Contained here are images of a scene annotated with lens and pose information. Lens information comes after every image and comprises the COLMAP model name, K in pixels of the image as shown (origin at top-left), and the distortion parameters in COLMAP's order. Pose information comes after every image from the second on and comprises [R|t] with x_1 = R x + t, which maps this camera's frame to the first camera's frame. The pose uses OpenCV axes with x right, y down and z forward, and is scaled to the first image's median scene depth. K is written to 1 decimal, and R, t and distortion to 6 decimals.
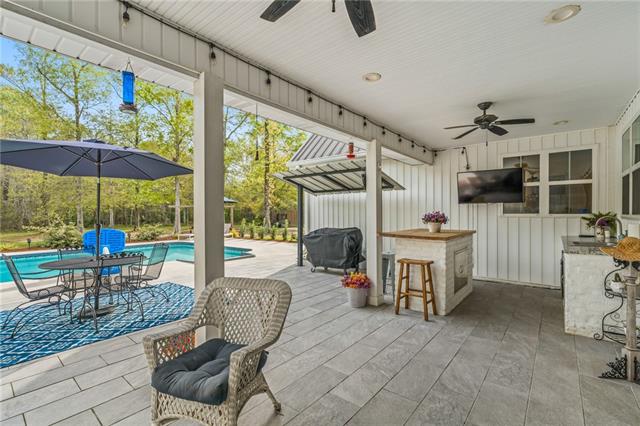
lens RADIAL K [[292.1, 0, 318.6], [0, 292.1, 212.0], [0, 0, 1]] dist [-0.007533, 0.001900]
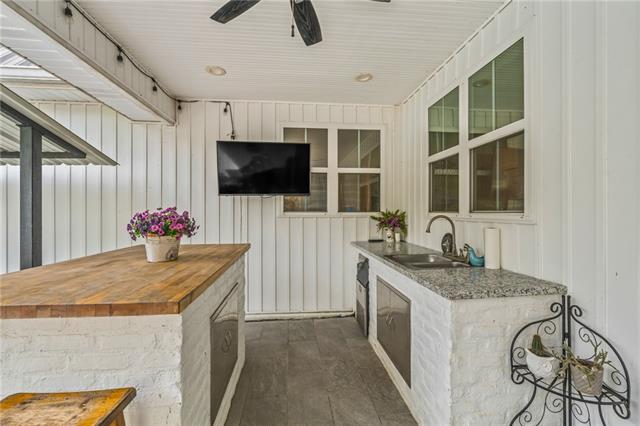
lens RADIAL K [[292.1, 0, 320.4], [0, 292.1, 210.5], [0, 0, 1]] dist [-0.007533, 0.001900]
pose [[0.702428, 0.001709, 0.711753, 0.243082], [-0.001725, 0.999998, -0.000698, 0.002758], [-0.711753, -0.000738, 0.702430, 0.519669]]
